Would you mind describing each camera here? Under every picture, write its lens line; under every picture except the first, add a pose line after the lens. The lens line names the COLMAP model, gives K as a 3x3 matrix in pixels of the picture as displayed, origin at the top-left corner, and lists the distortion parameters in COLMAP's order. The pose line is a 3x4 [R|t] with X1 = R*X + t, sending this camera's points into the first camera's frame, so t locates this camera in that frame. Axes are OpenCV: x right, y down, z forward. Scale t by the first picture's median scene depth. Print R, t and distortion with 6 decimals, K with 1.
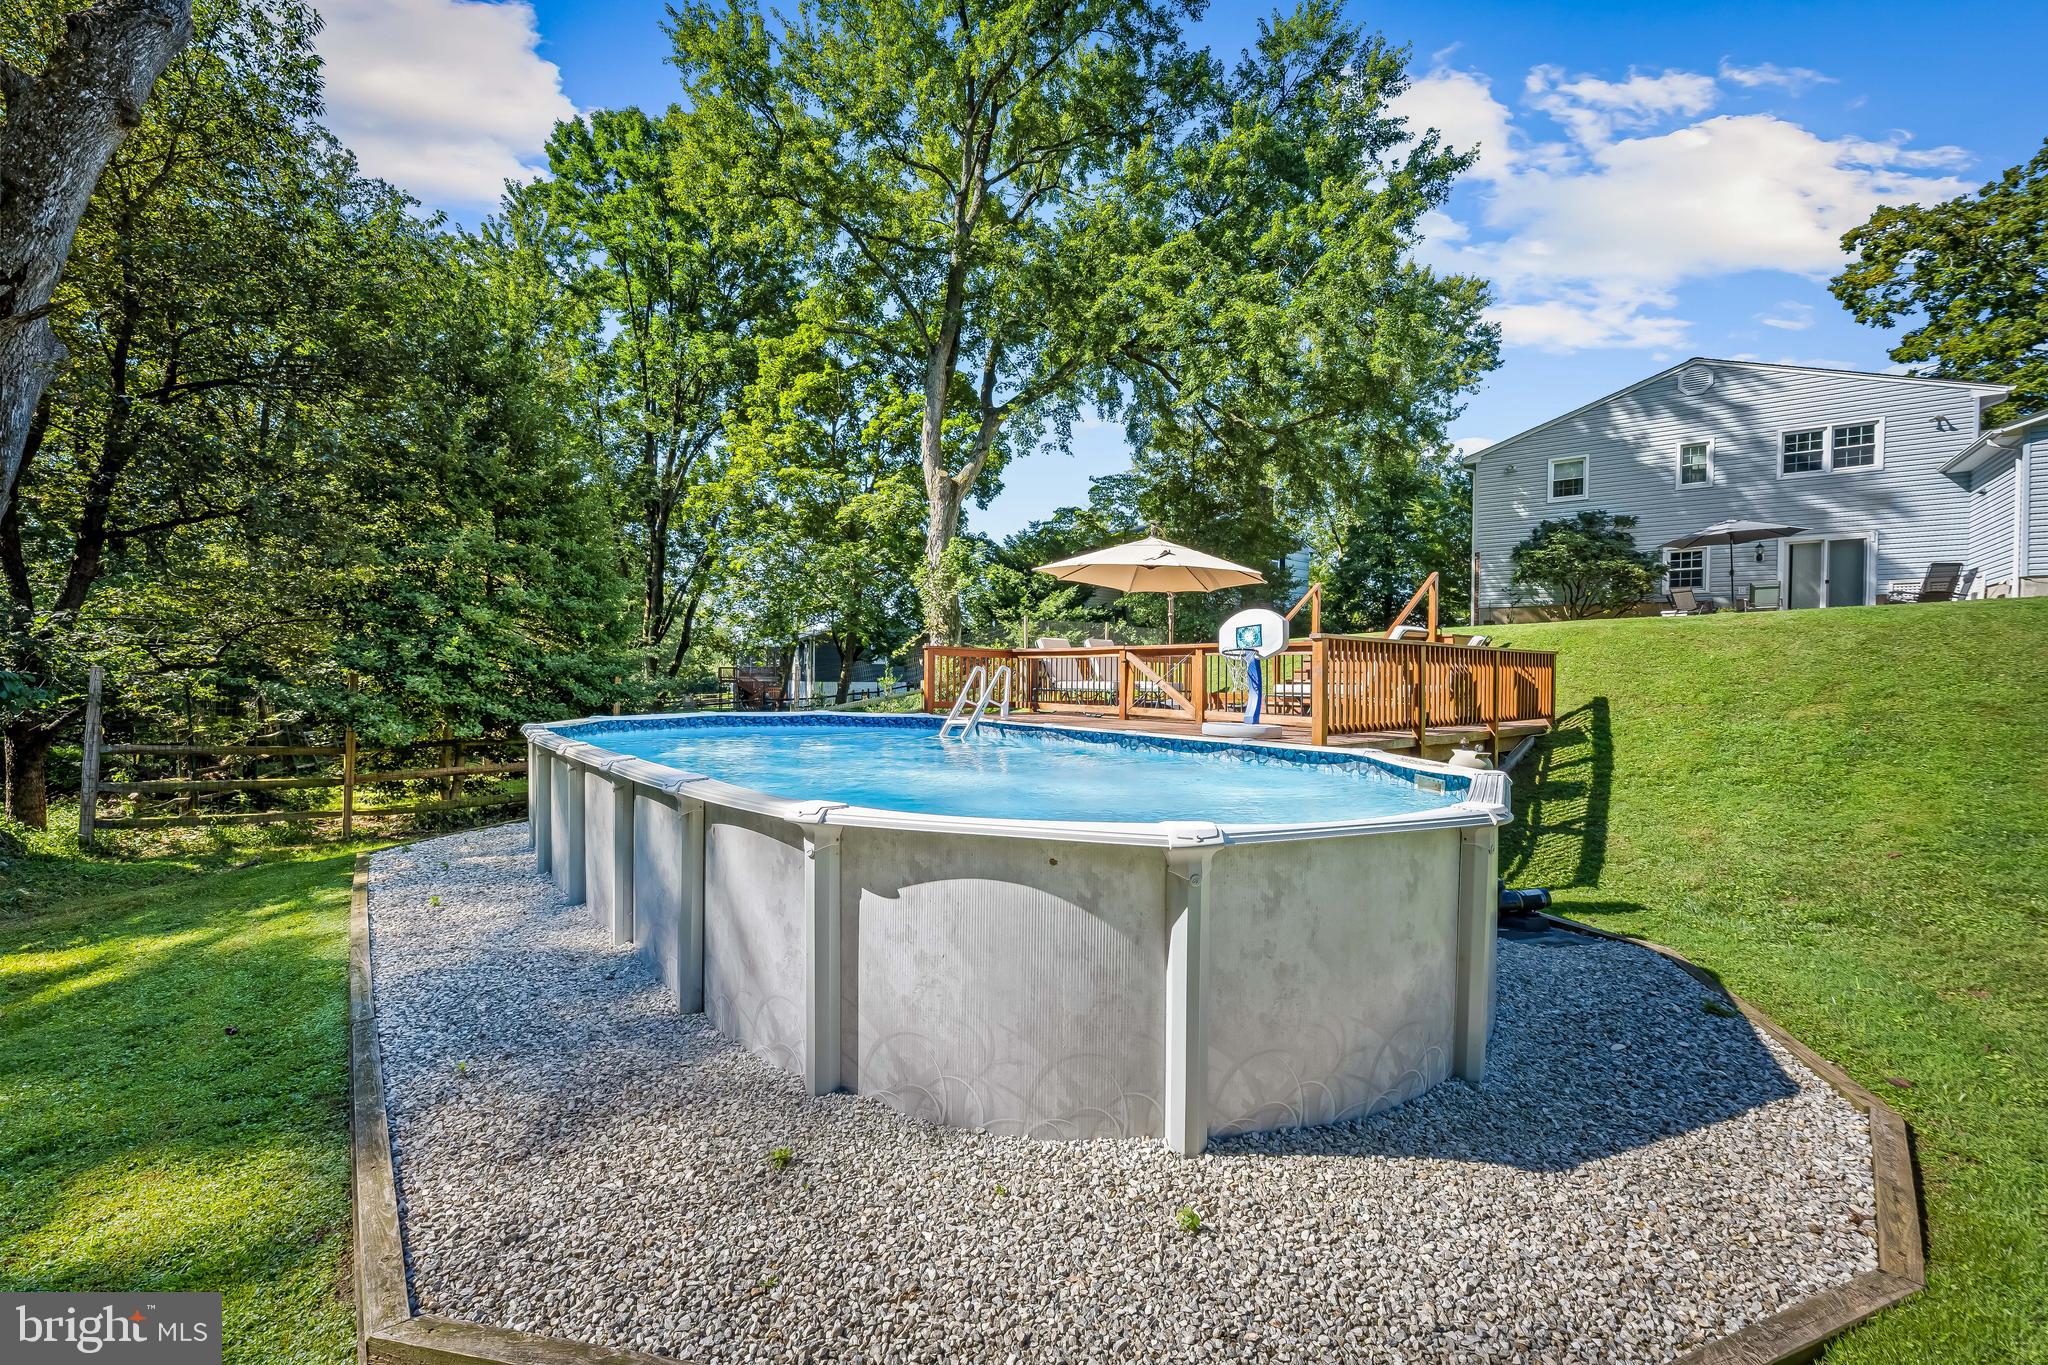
lens RADIAL K [[824.1, 0, 1024.0], [0, 824.1, 682.5], [0, 0, 1]] dist [-0.001916, -0.000537]
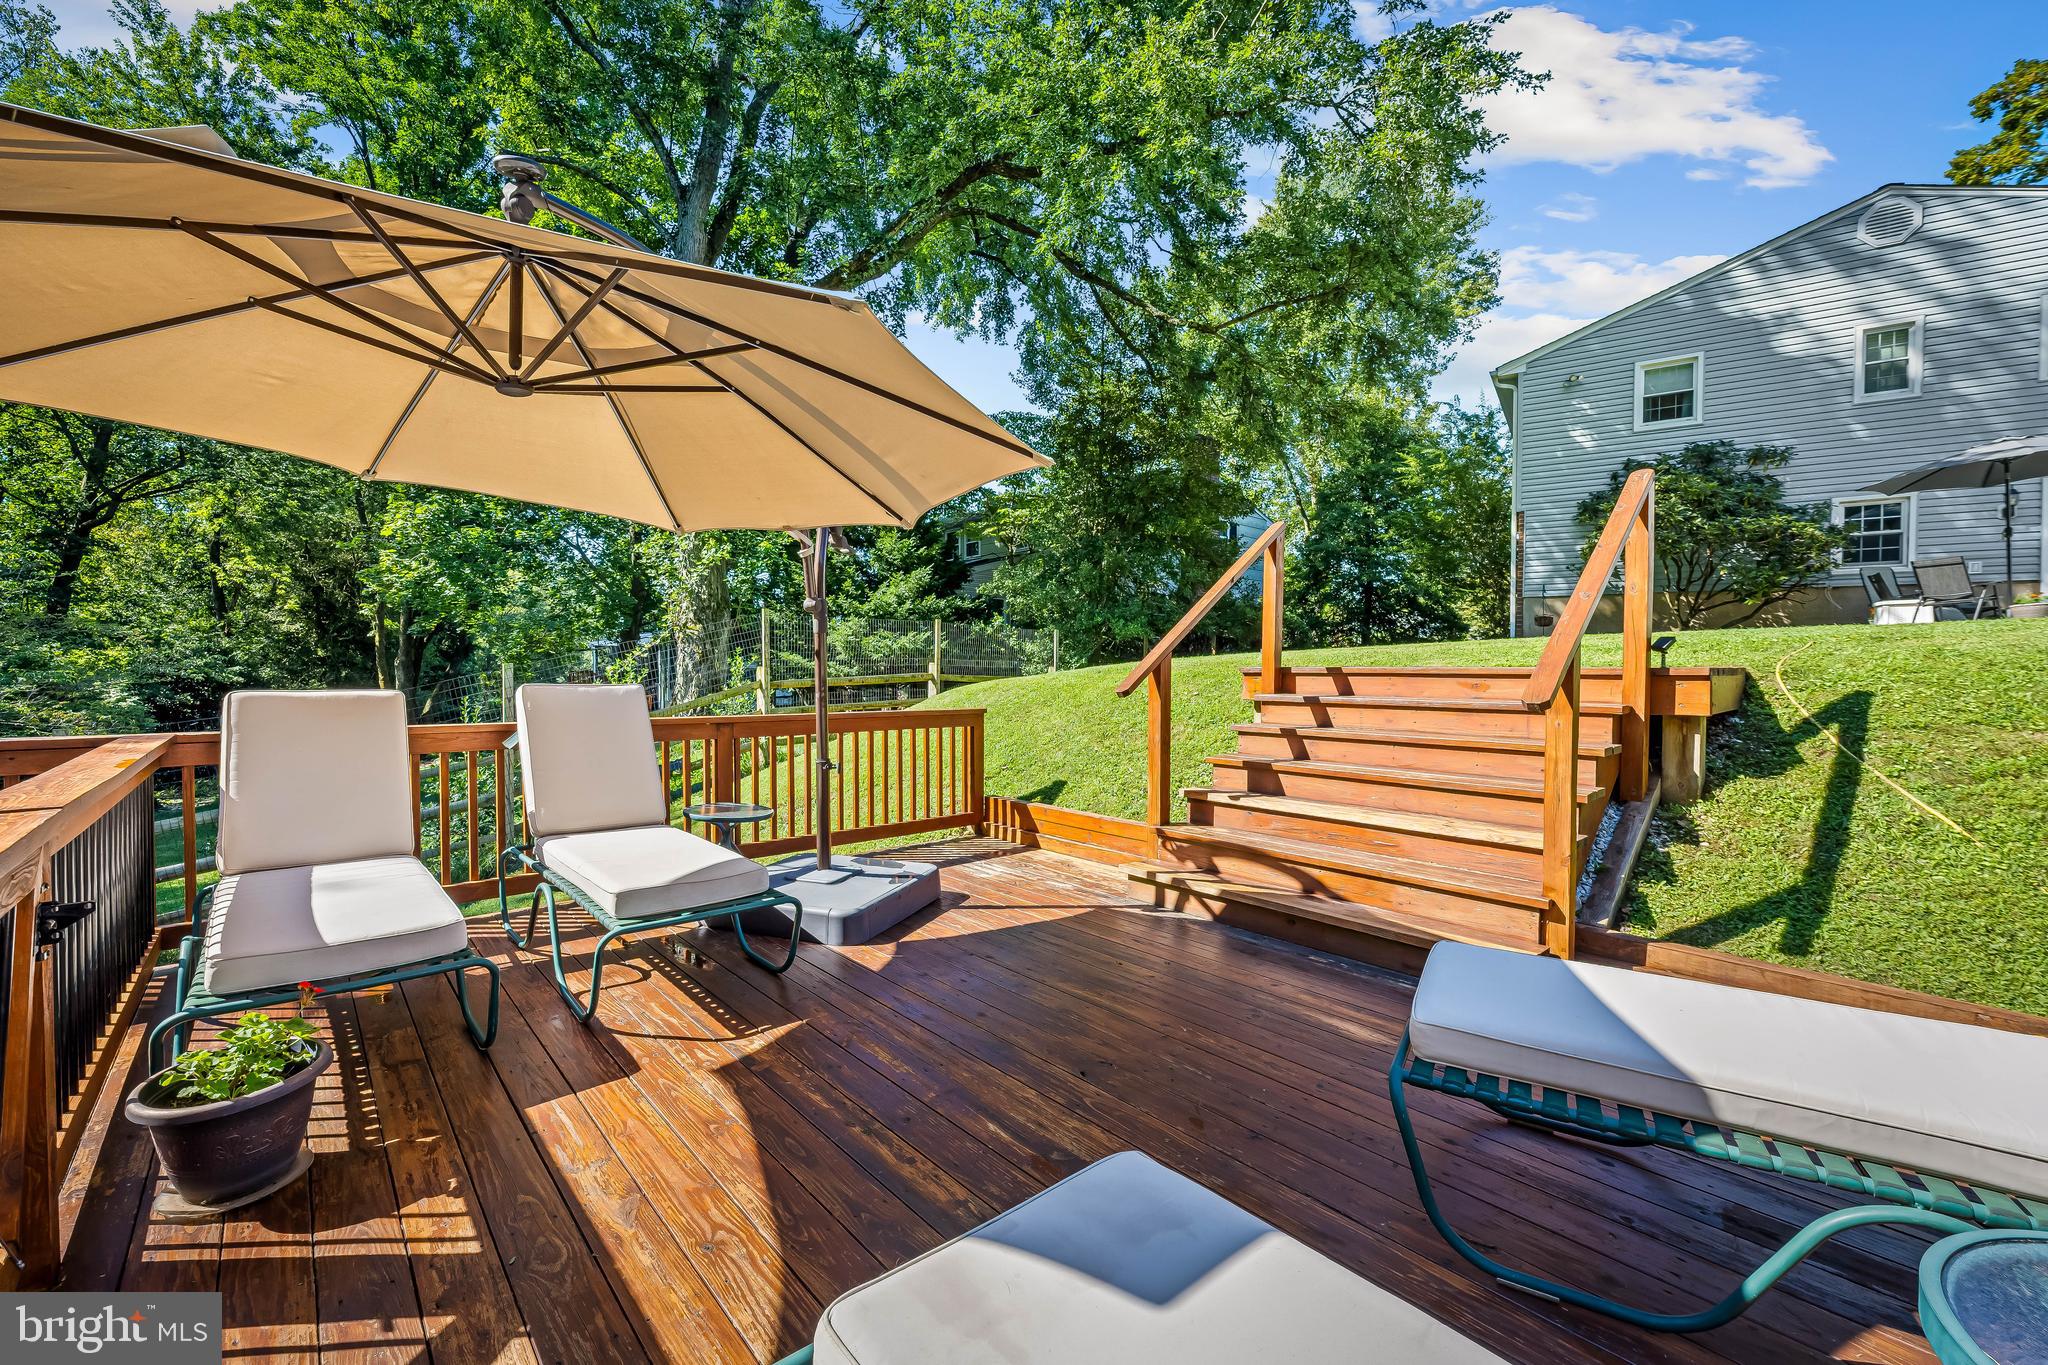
lens RADIAL K [[824.1, 0, 1024.0], [0, 824.1, 682.5], [0, 0, 1]] dist [-0.001916, -0.000537]
pose [[0.999047, -0.002731, 0.043553, 0.138834], [0.002460, 0.999977, 0.006277, -0.029863], [-0.043569, -0.006164, 0.999031, 0.389131]]
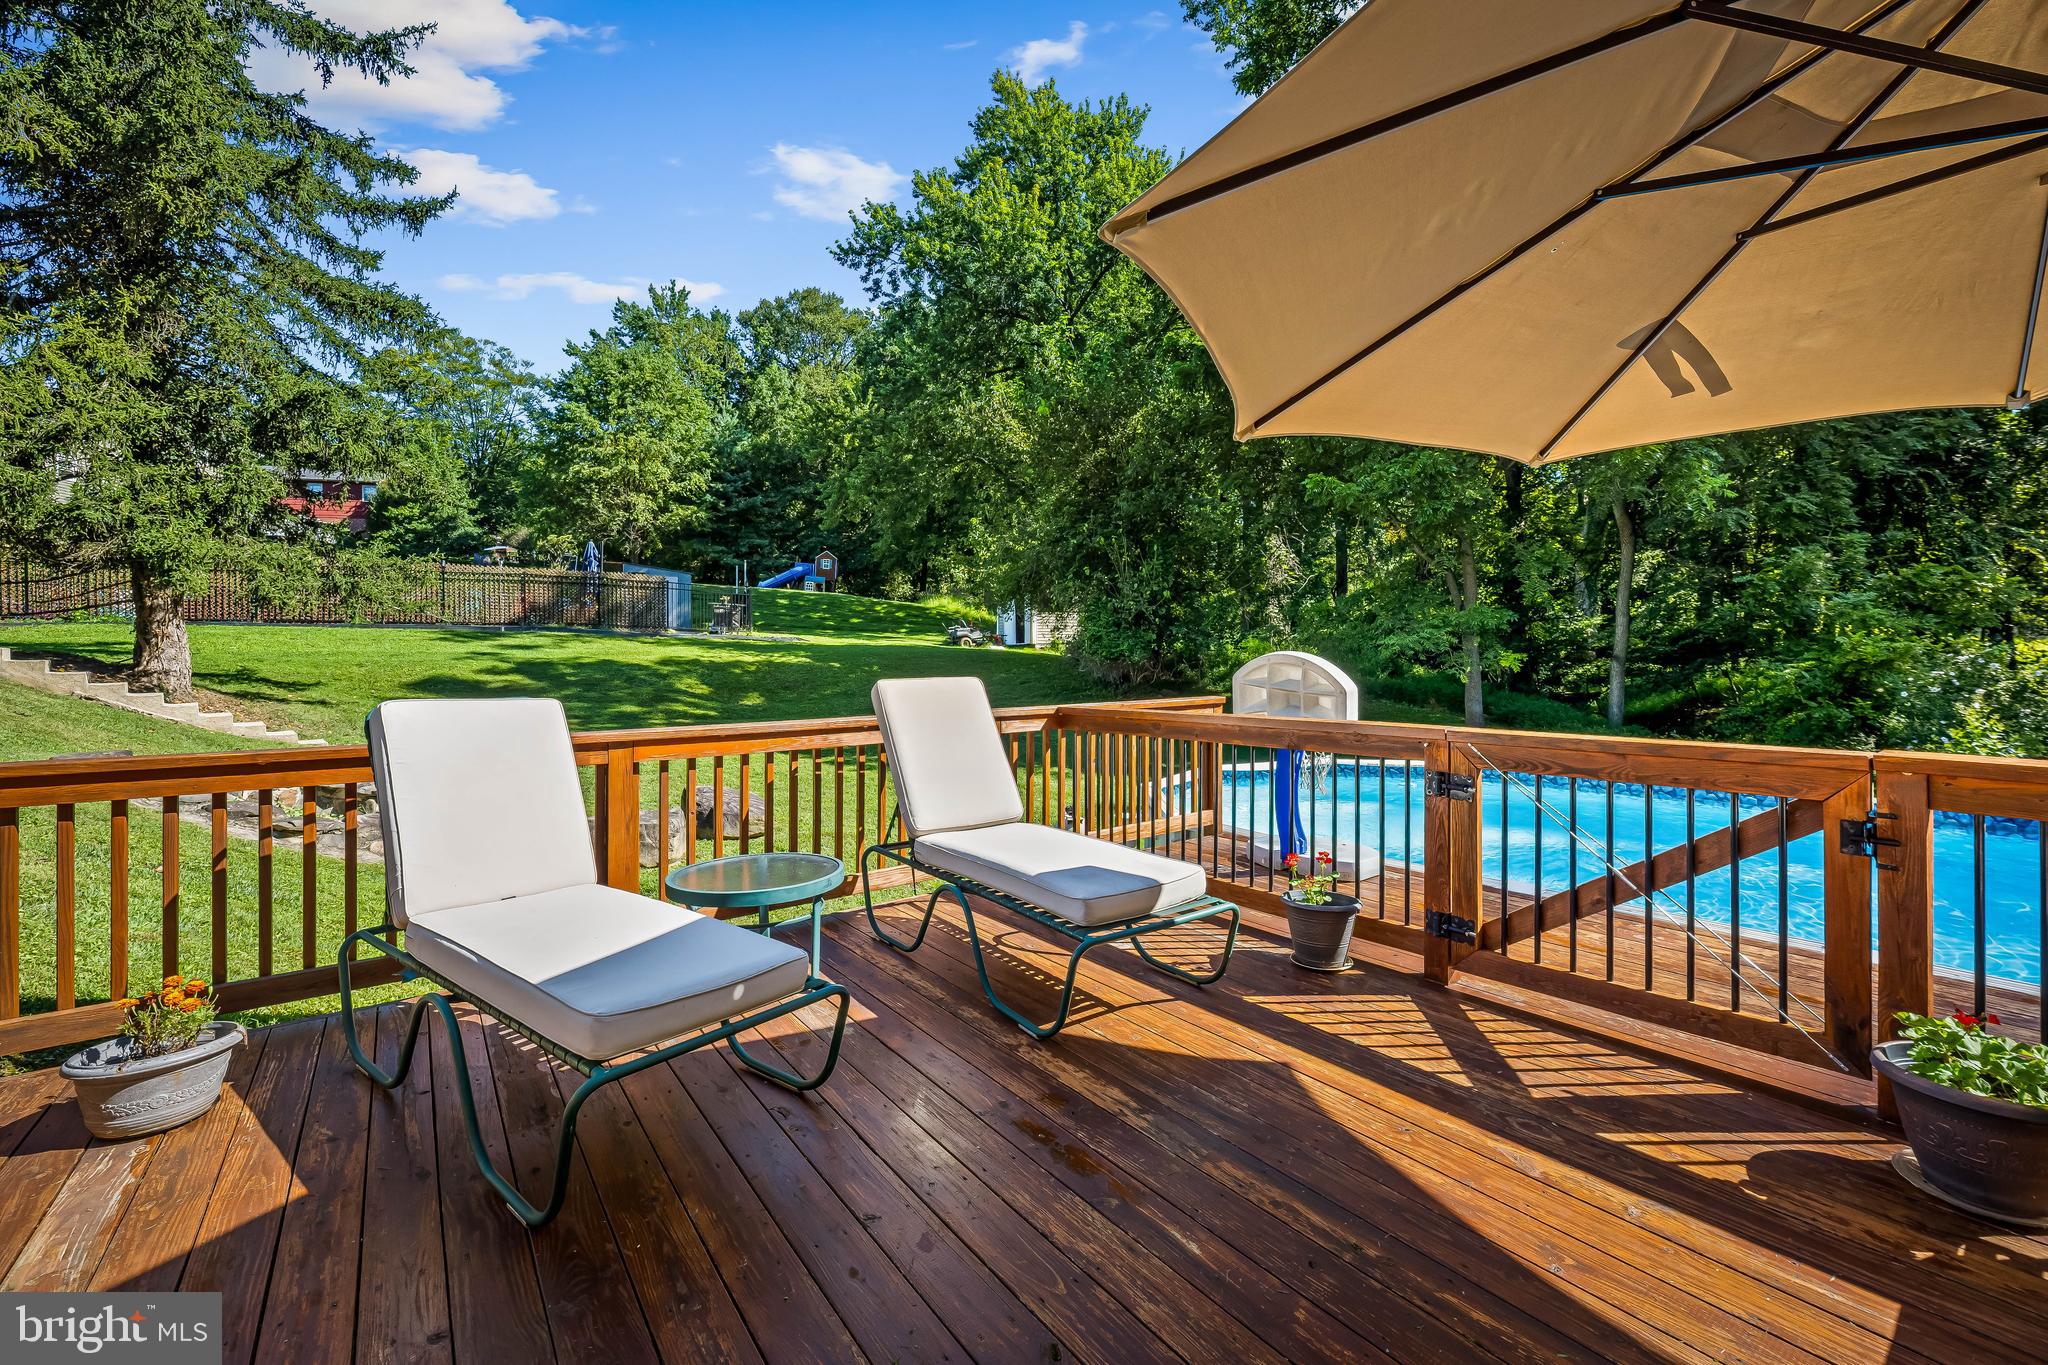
lens RADIAL K [[831.9, 0, 1024.0], [0, 831.9, 682.5], [0, 0, 1]] dist [0.000497, -0.000145]
pose [[-0.998384, 0.003812, 0.056695, 0.219946], [0.005980, 0.999255, 0.038119, -0.039274], [-0.056508, 0.038396, -0.997664, 1.627228]]
